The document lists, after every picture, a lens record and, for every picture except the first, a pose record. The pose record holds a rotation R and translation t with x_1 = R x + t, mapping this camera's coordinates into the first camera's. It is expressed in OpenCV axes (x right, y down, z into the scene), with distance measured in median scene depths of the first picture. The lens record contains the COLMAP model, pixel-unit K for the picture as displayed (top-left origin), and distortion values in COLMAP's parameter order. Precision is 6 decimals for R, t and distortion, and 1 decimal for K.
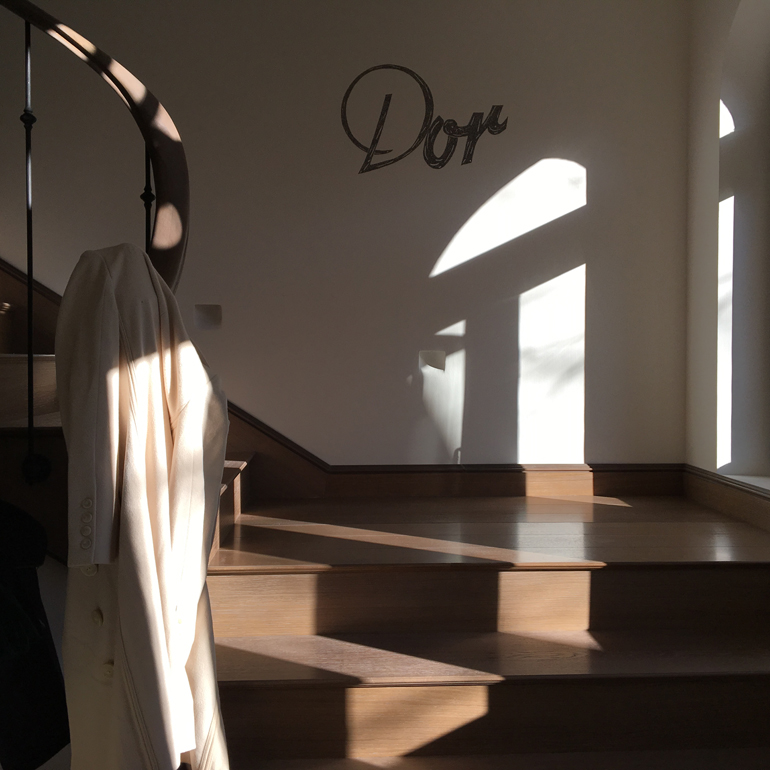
lens RADIAL K [[859.5, 0, 389.5], [0, 859.5, 388.8], [0, 0, 1]] dist [0.058742, 0.000000]
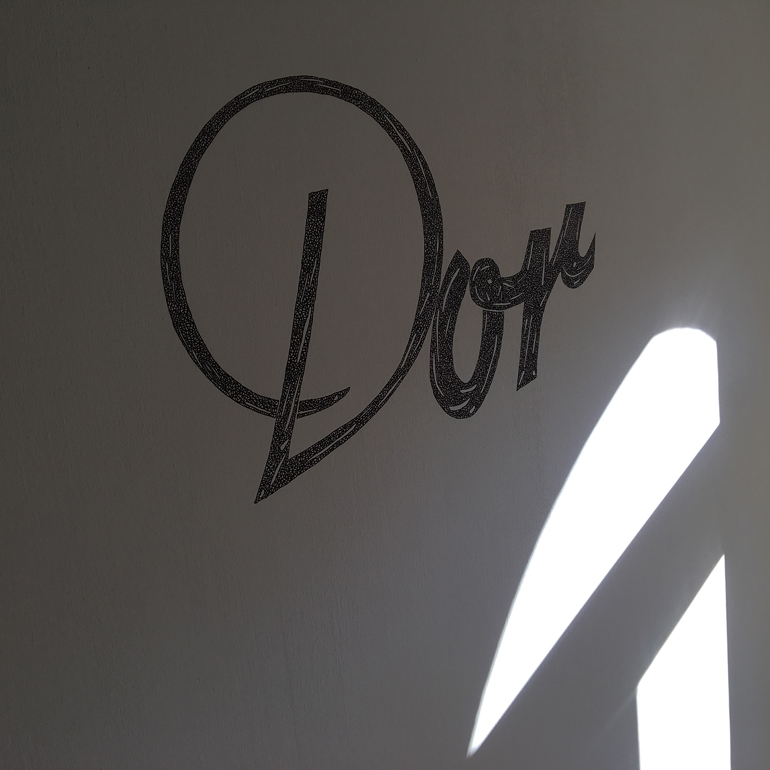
lens RADIAL K [[859.5, 0, 390.4], [0, 859.5, 382.9], [0, 0, 1]] dist [0.058742, 0.000000]
pose [[0.793328, -0.178841, 0.581933, -0.148458], [0.107349, 0.981995, 0.155444, -0.319986], [-0.599255, -0.060848, 0.798242, 0.767354]]
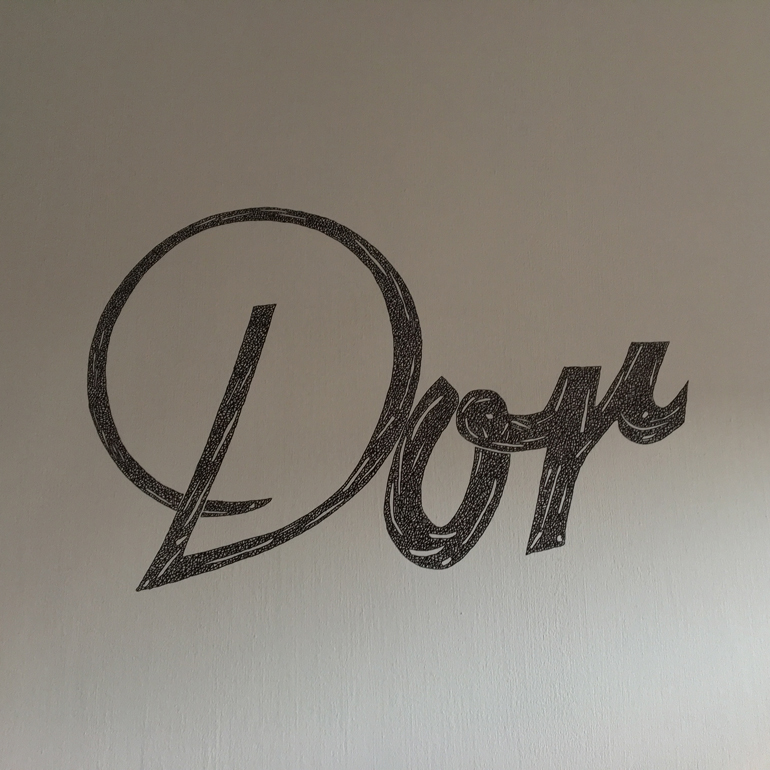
lens RADIAL K [[859.5, 0, 392.5], [0, 859.5, 377.3], [0, 0, 1]] dist [0.058742, 0.000000]
pose [[0.999667, 0.002641, -0.025658, 0.048525], [-0.007911, 0.978192, -0.207553, -0.257832], [0.024550, 0.207687, 0.977887, 0.727020]]
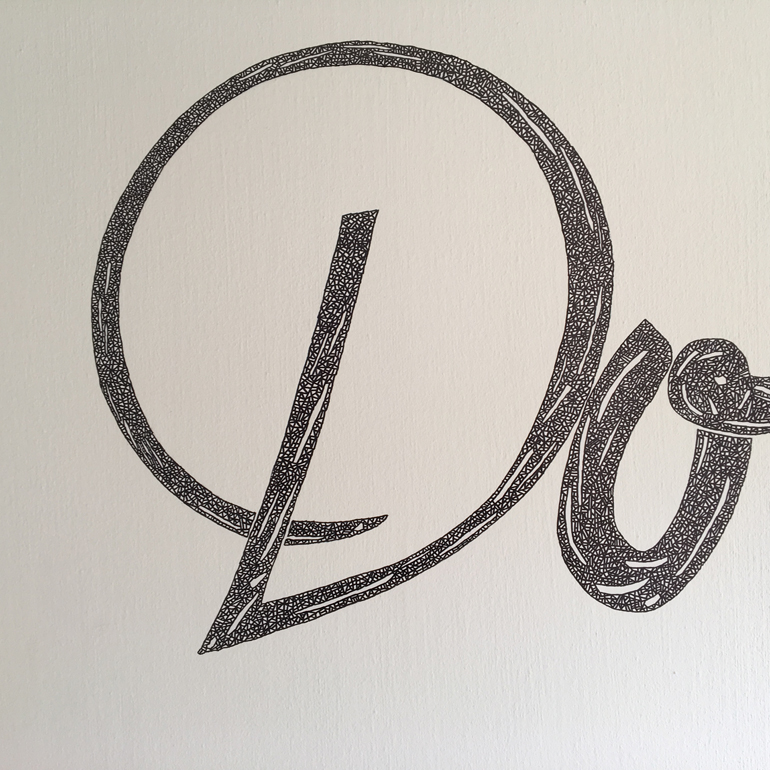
lens RADIAL K [[859.5, 0, 381.9], [0, 859.5, 386.5], [0, 0, 1]] dist [0.058742, 0.000000]
pose [[0.998749, -0.016939, -0.047050, 0.011468], [0.018554, 0.999246, 0.034096, -0.309508], [0.046437, -0.034927, 0.998310, 0.820245]]
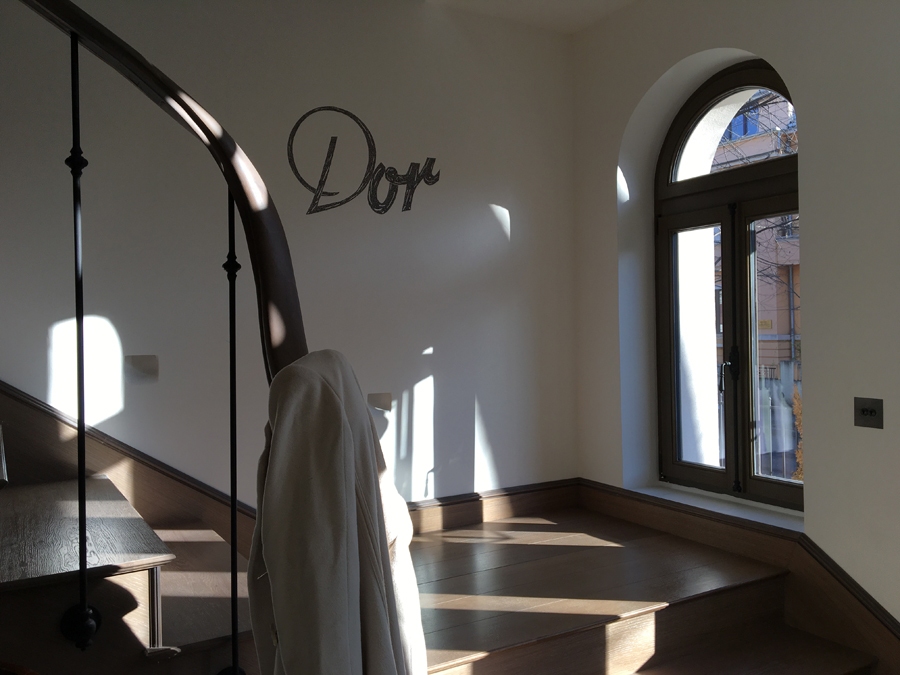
lens RADIAL K [[753.7, 0, 449.4], [0, 753.7, 343.1], [0, 0, 1]] dist [0.077692, -0.053942]
pose [[0.891909, -0.019055, 0.451814, -0.279602], [0.029377, 0.999443, -0.015840, -0.085873], [-0.451261, 0.027401, 0.891971, 0.170429]]
